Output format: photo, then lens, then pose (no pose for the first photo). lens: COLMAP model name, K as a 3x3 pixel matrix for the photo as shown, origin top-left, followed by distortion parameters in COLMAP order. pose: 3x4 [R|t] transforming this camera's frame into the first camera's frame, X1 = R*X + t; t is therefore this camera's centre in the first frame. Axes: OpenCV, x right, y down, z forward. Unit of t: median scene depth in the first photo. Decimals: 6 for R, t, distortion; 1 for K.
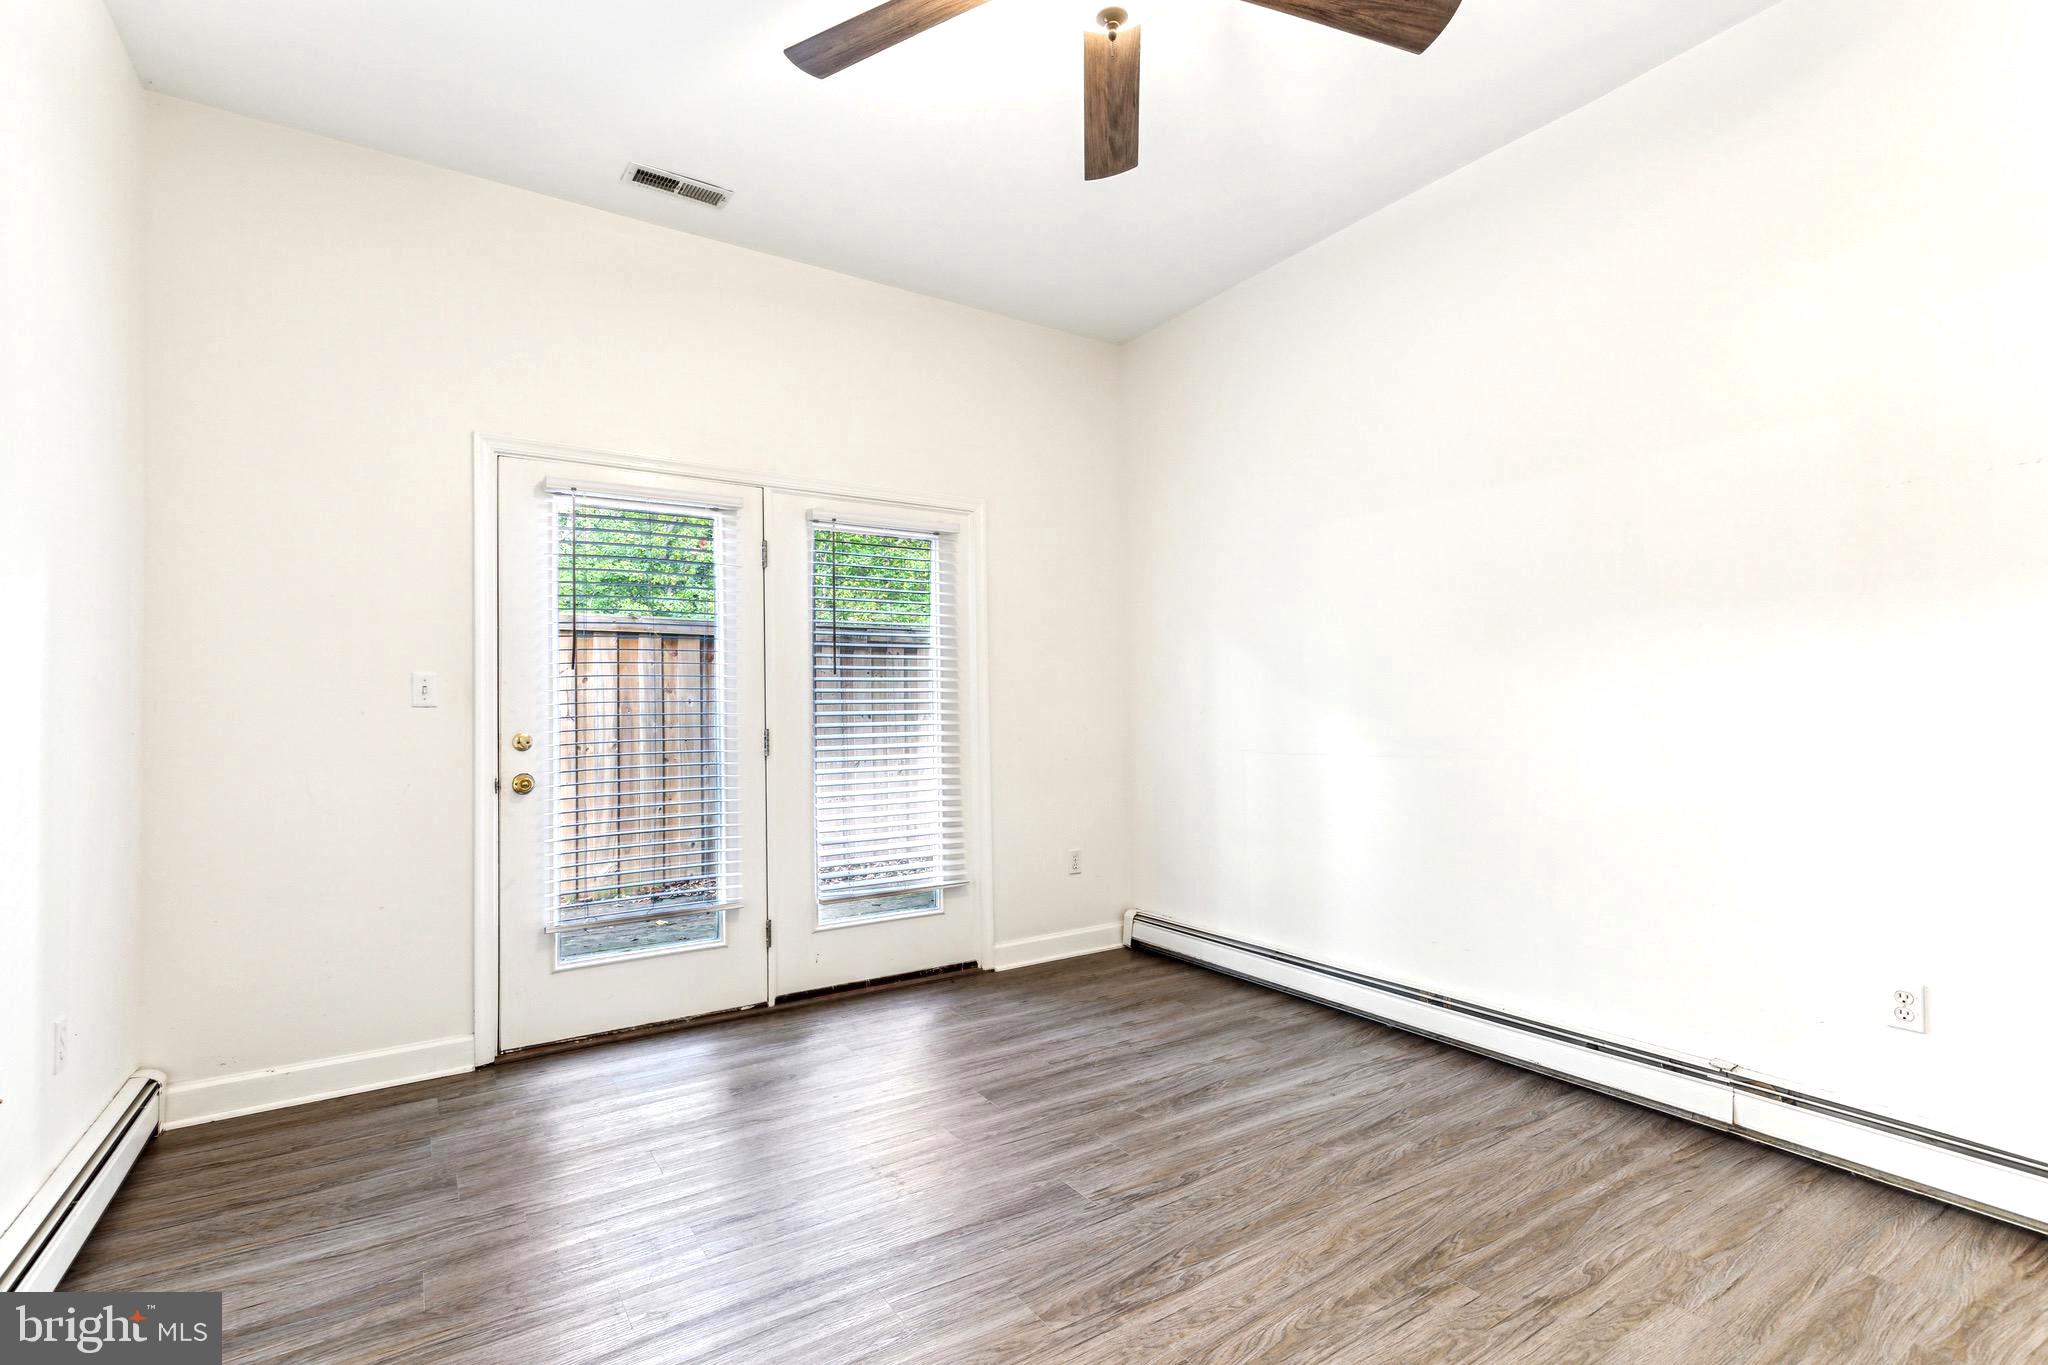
lens RADIAL K [[937.0, 0, 1024.0], [0, 937.0, 682.5], [0, 0, 1]] dist [0.002736, -0.000267]
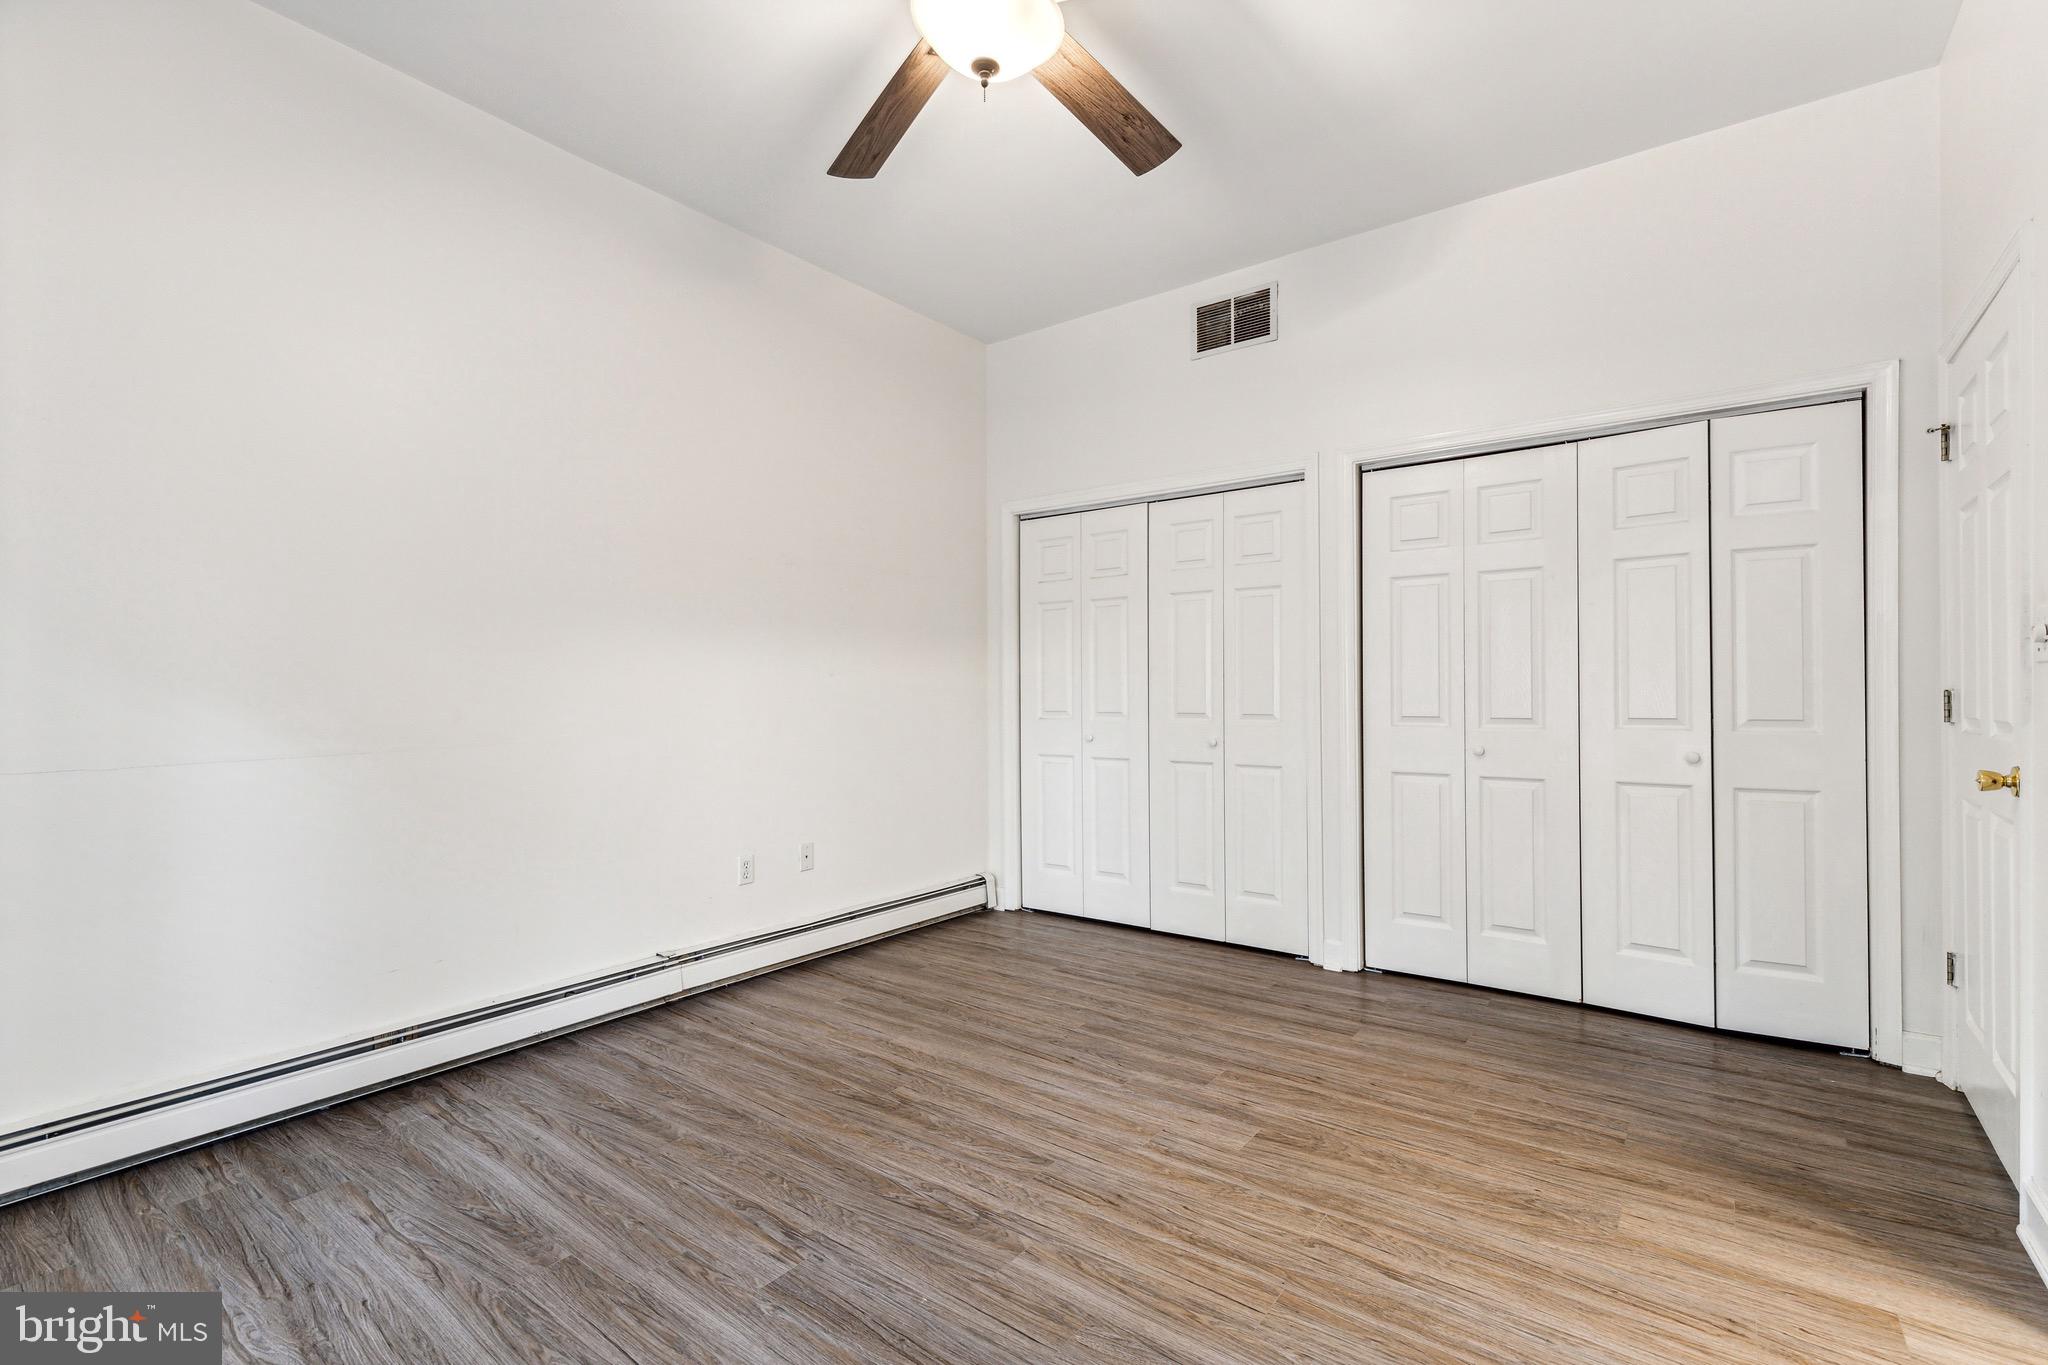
lens RADIAL K [[937.0, 0, 1024.0], [0, 937.0, 682.5], [0, 0, 1]] dist [0.002736, -0.000267]
pose [[-0.345268, 0.018613, 0.938320, -0.618422], [-0.014180, 0.999586, -0.025046, 0.034633], [-0.938397, -0.021953, -0.344861, 0.855339]]
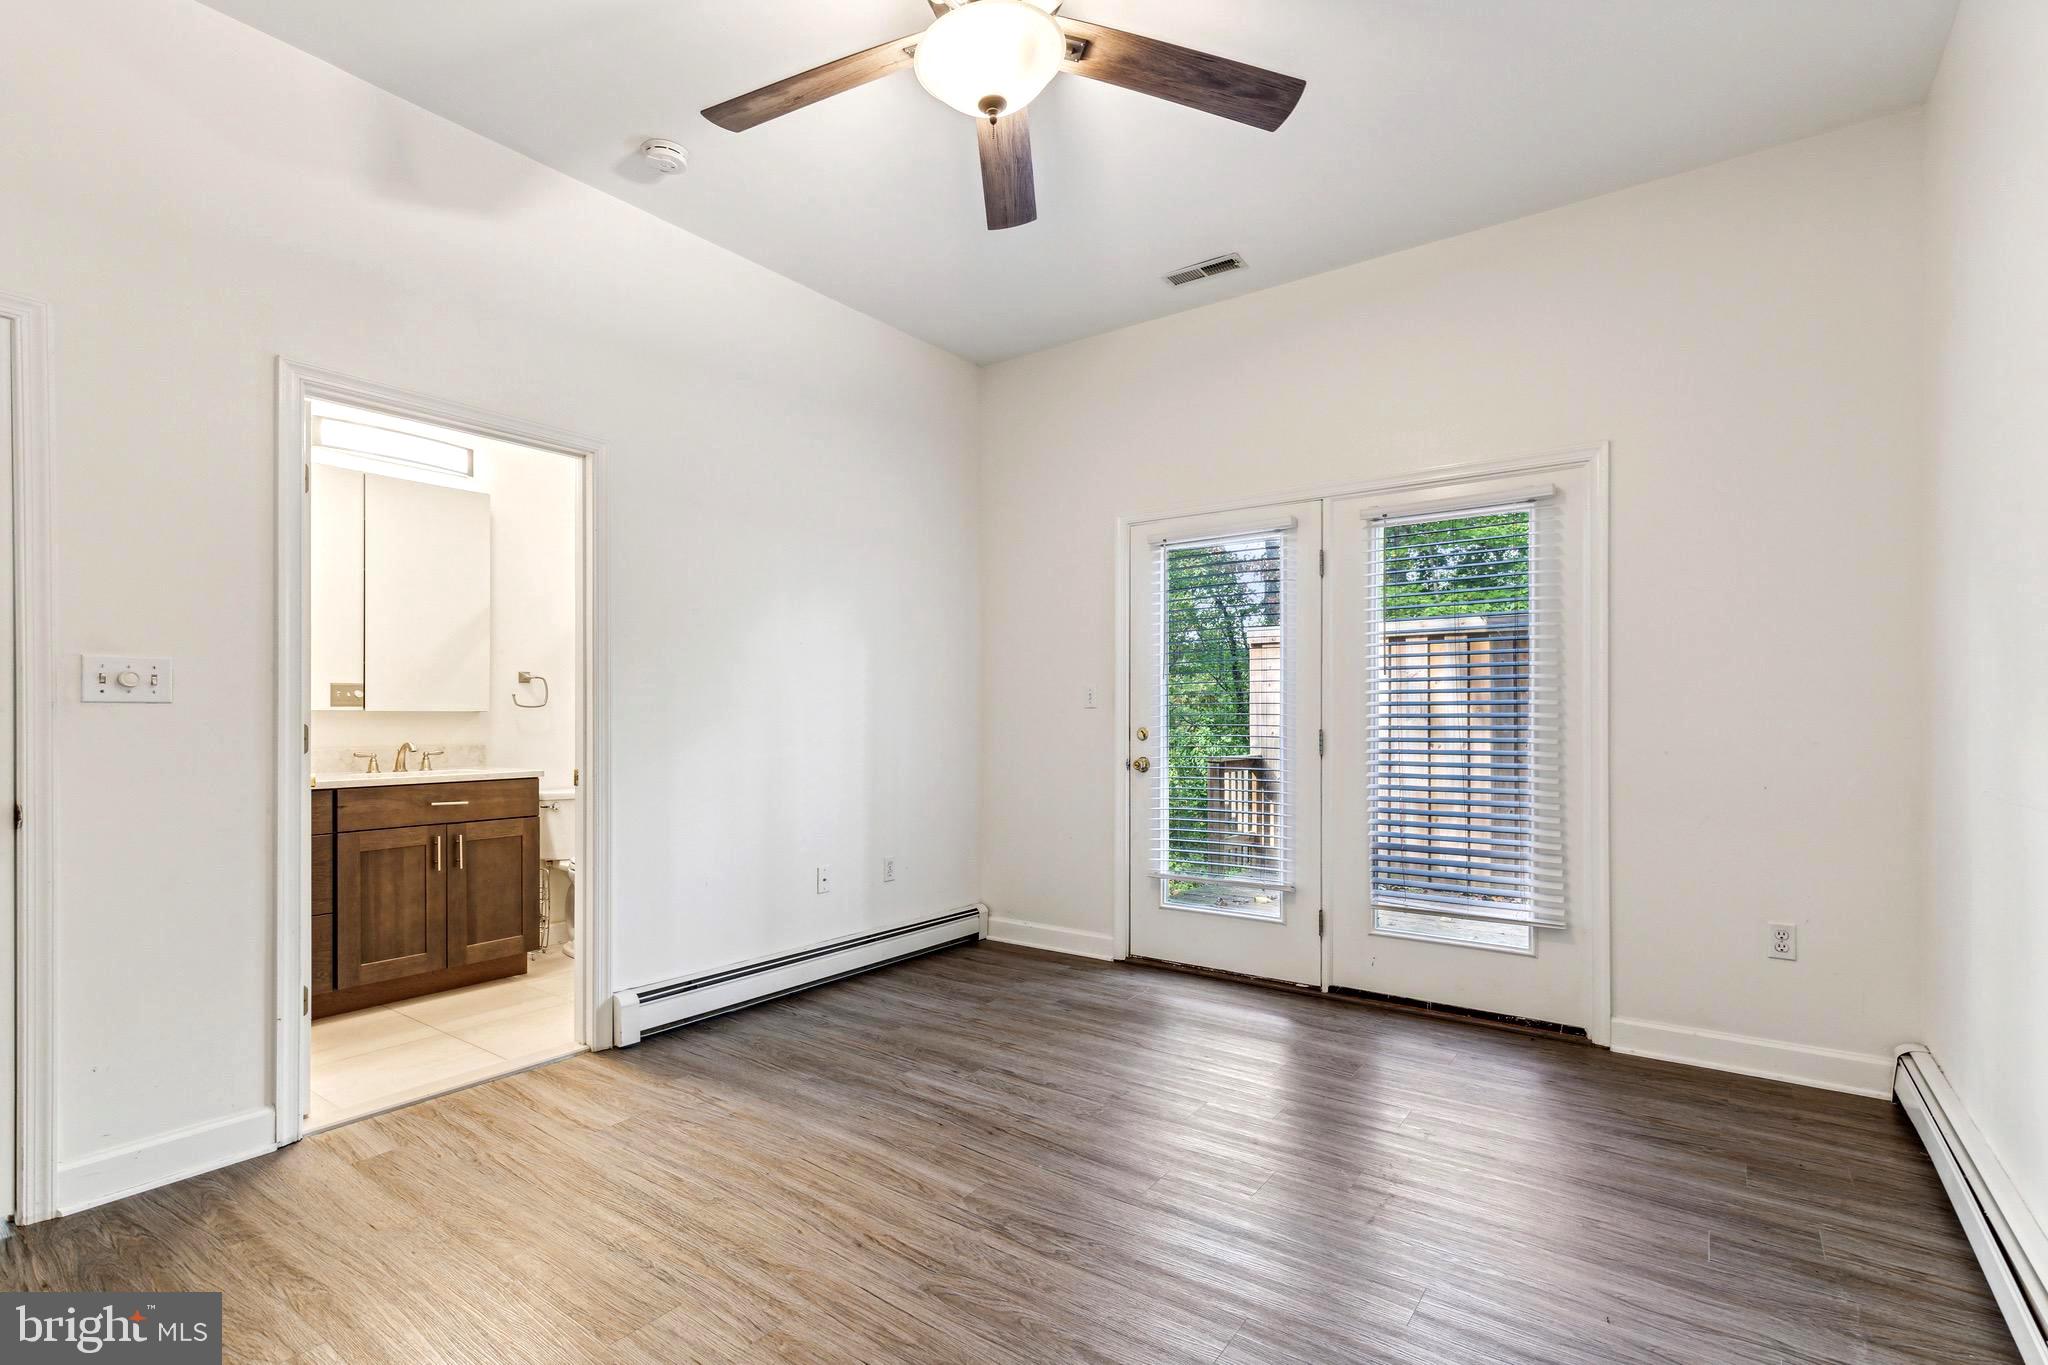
lens RADIAL K [[945.2, 0, 1029.3], [0, 945.2, 708.9], [0, 0, 1]] dist [0.001126, -0.000288]
pose [[0.358697, 0.005555, -0.933438, 0.759692], [0.021290, 0.999673, 0.014131, 0.005223], [0.933211, -0.024942, 0.358461, 0.397871]]
